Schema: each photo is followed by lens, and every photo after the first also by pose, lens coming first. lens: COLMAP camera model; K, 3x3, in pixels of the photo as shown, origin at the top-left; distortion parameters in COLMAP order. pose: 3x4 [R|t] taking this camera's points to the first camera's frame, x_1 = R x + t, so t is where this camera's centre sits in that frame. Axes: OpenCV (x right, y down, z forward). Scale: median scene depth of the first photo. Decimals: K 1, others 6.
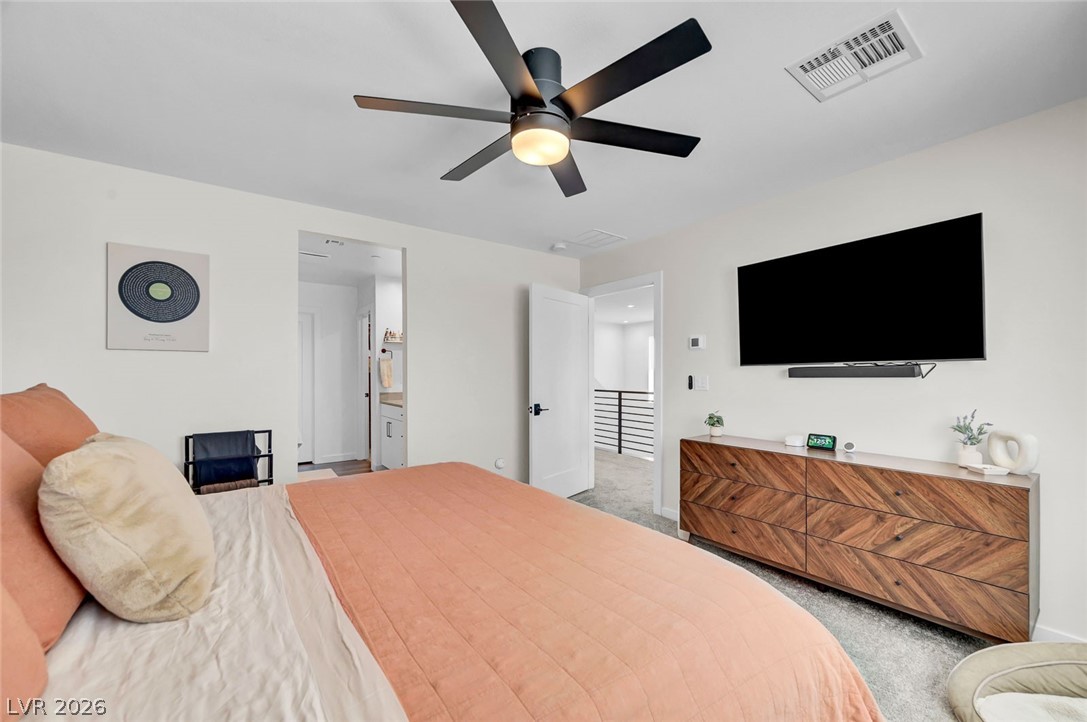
lens RADIAL K [[430.1, 0, 553.1], [0, 430.1, 363.7], [0, 0, 1]] dist [-0.004632, 0.000917]
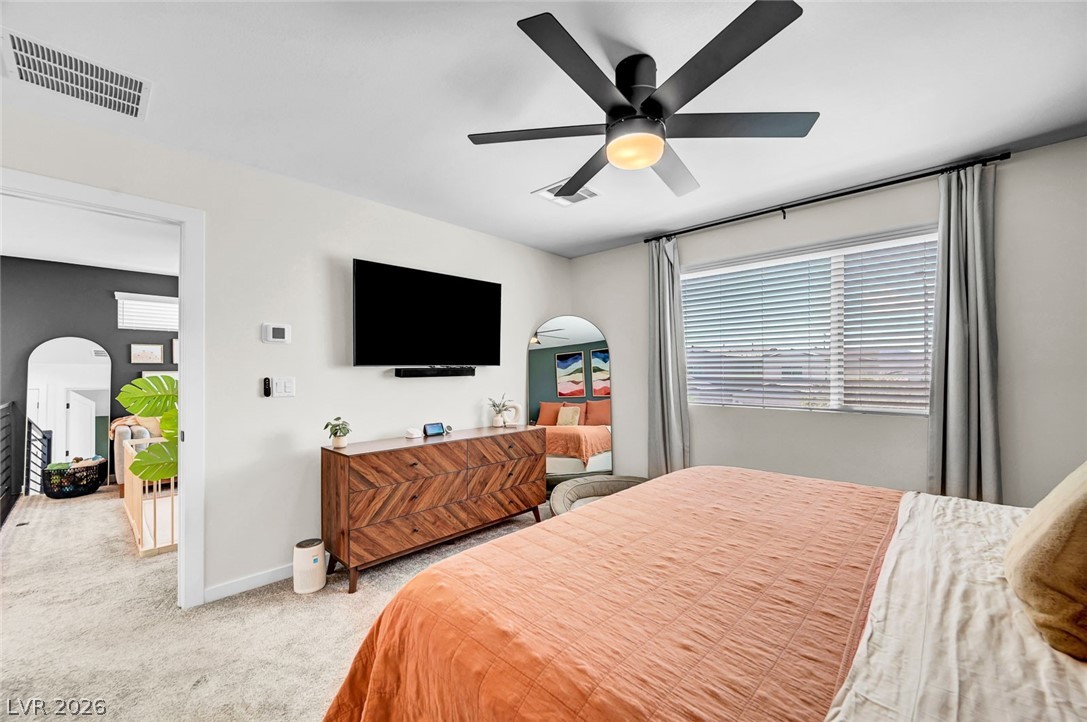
lens RADIAL K [[430.1, 0, 543.5], [0, 430.1, 367.8], [0, 0, 1]] dist [-0.004632, 0.000917]
pose [[-0.161762, 0.010419, 0.986775, -0.685827], [-0.015768, 0.999789, -0.013141, 0.018551], [-0.986704, -0.017685, -0.161564, 0.951699]]
